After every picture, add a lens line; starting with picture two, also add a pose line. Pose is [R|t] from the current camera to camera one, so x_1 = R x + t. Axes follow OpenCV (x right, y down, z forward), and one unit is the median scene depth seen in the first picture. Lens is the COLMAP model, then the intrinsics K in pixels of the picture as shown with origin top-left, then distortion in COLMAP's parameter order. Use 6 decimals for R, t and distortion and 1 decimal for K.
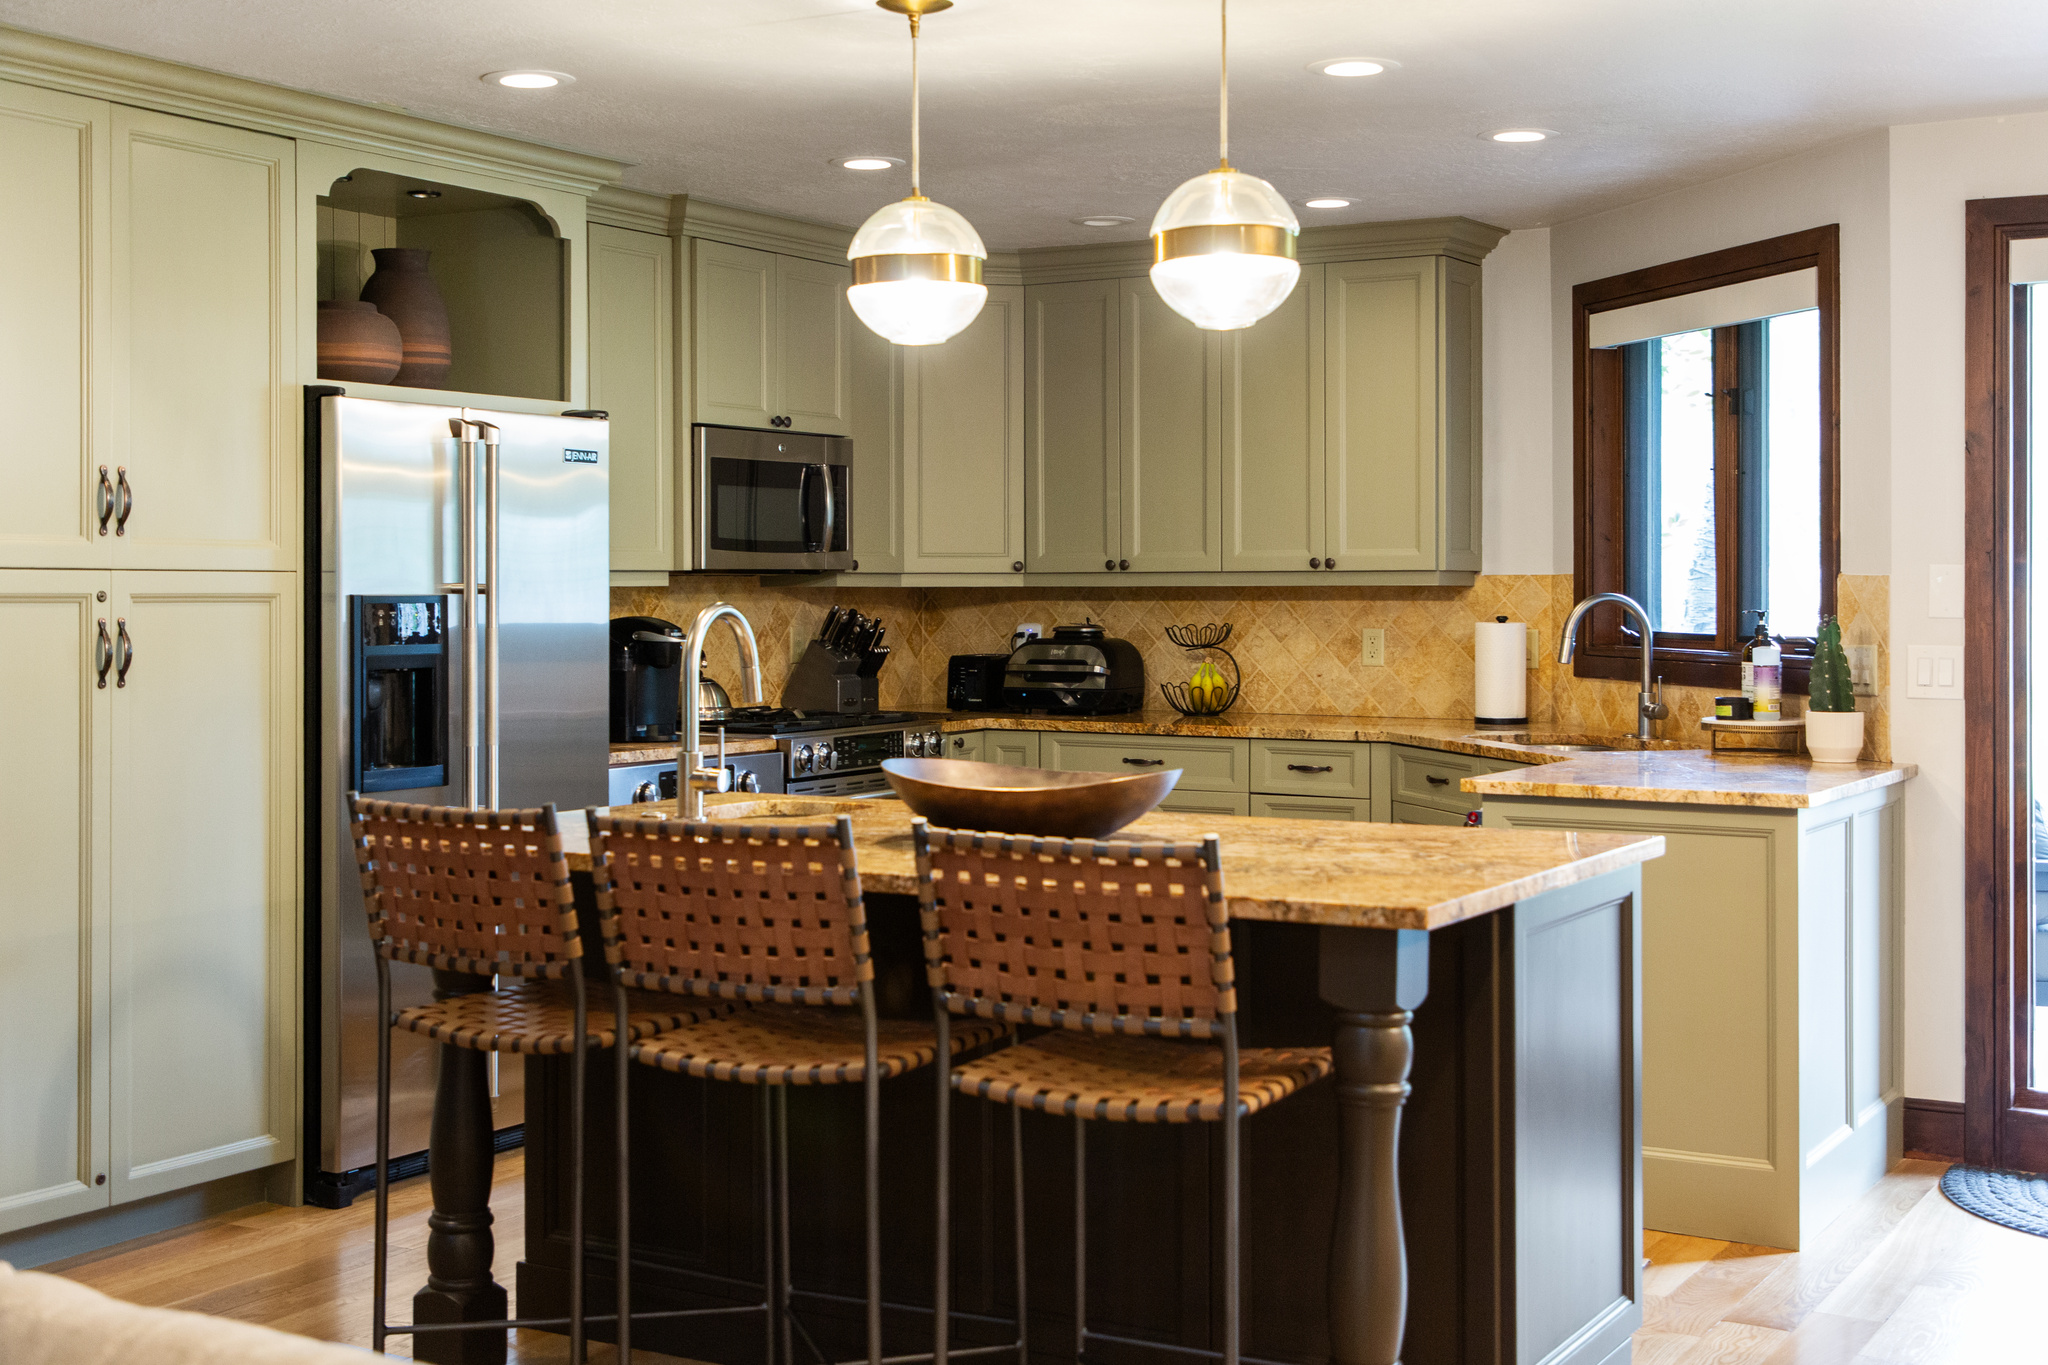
lens RADIAL K [[2590.5, 0, 1025.6], [0, 2590.5, 686.1], [0, 0, 1]] dist [0.029748, 0.000000]
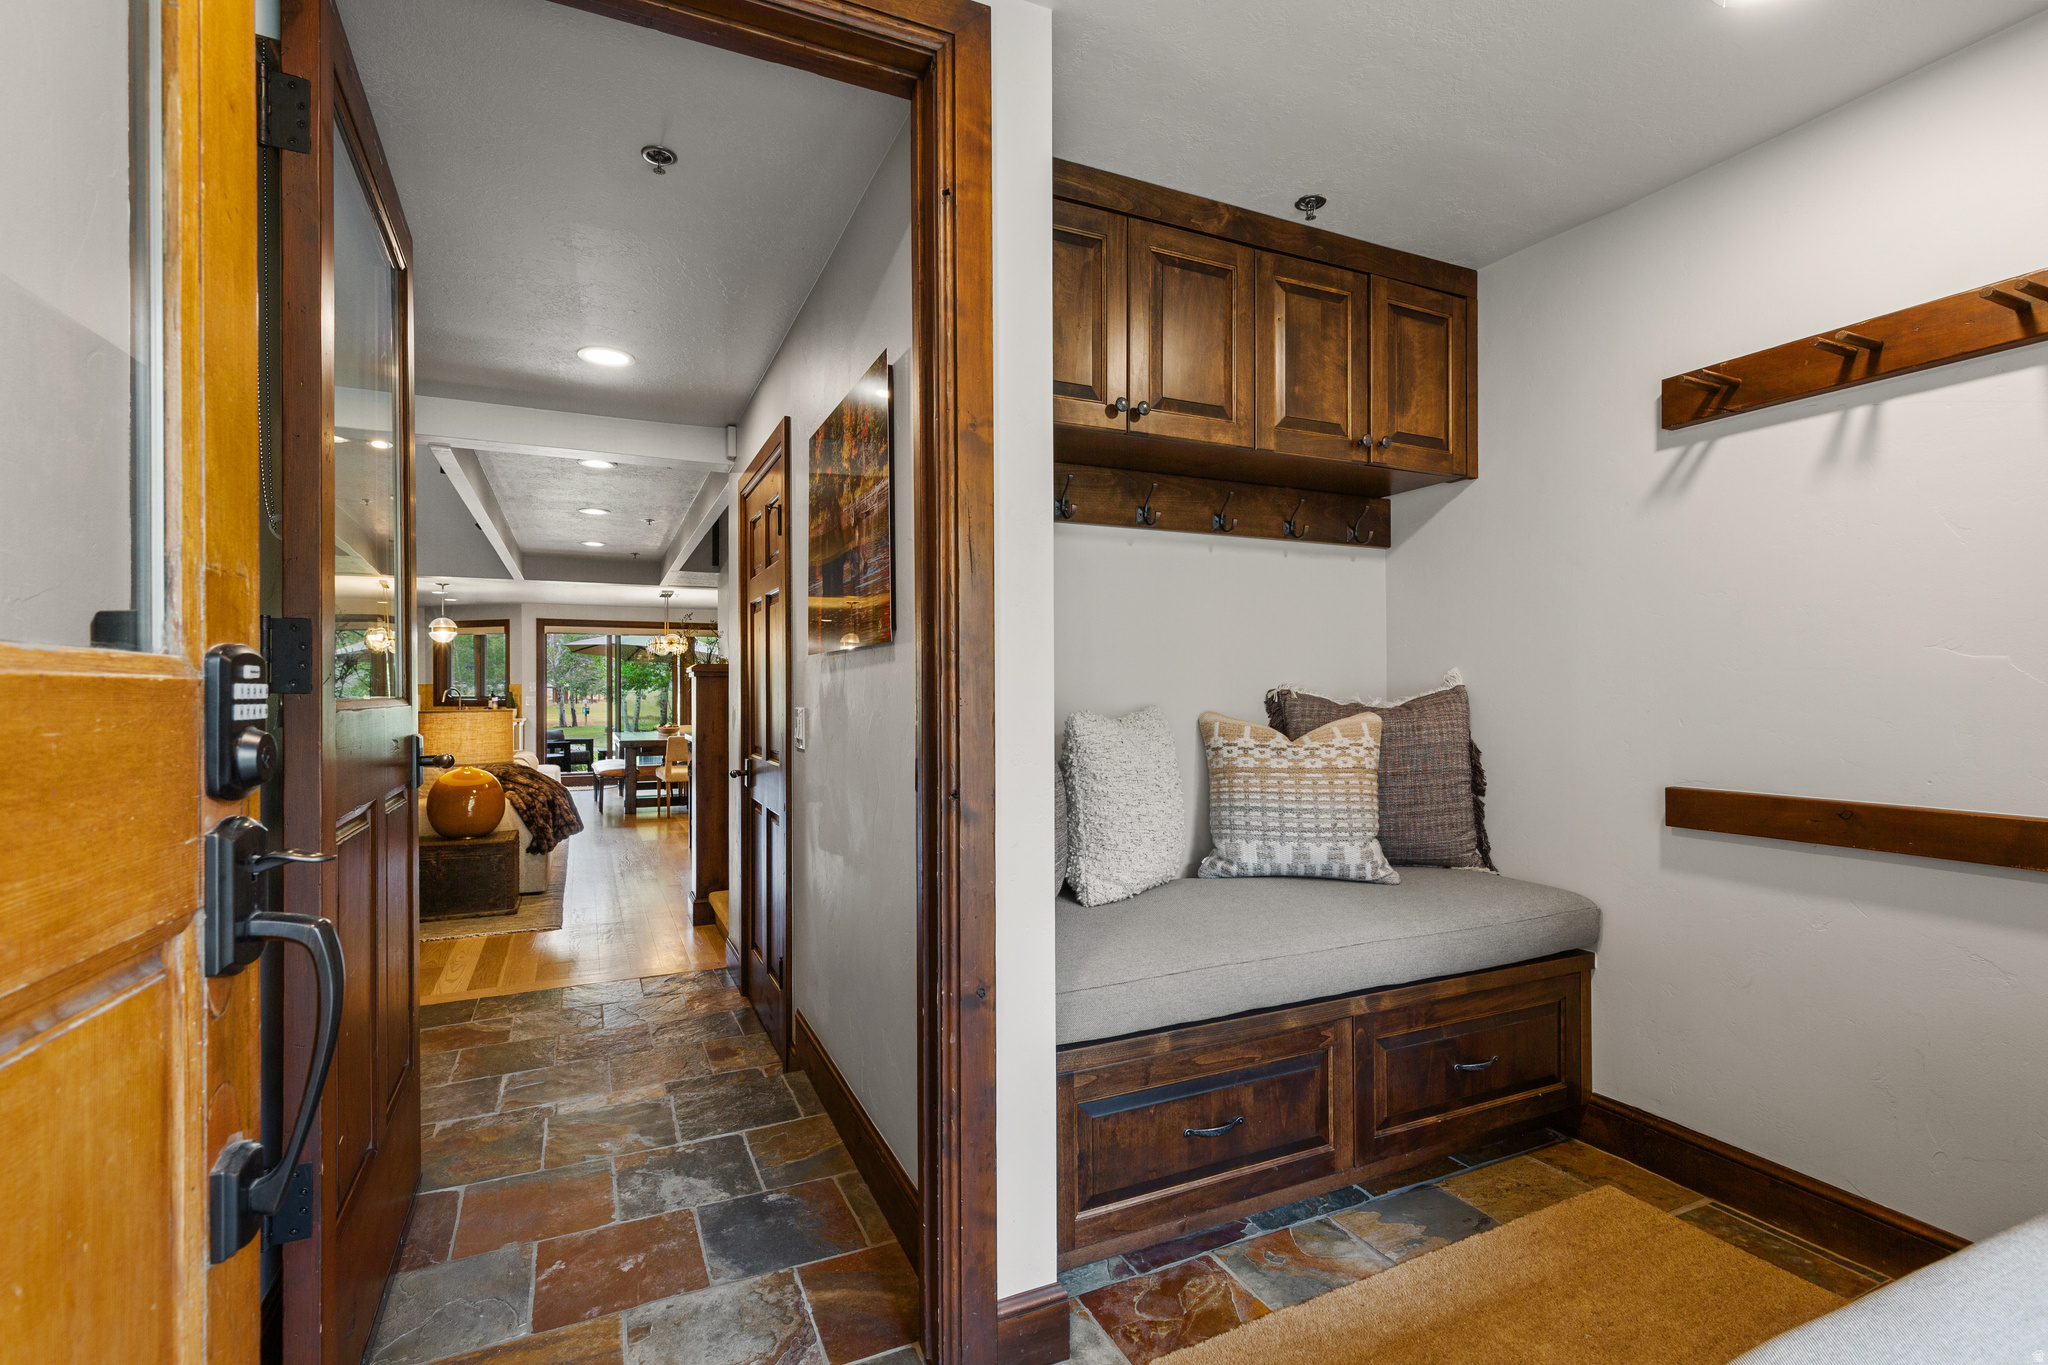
lens RADIAL K [[937.6, 0, 1024.0], [0, 937.6, 683.3], [0, 0, 1]] dist [-0.000550, -0.000023]
pose [[0.575633, 0.007126, 0.817677, -0.653455], [0.029825, 0.999114, -0.029703, 0.044794], [-0.817164, 0.041486, 0.574910, -0.973874]]
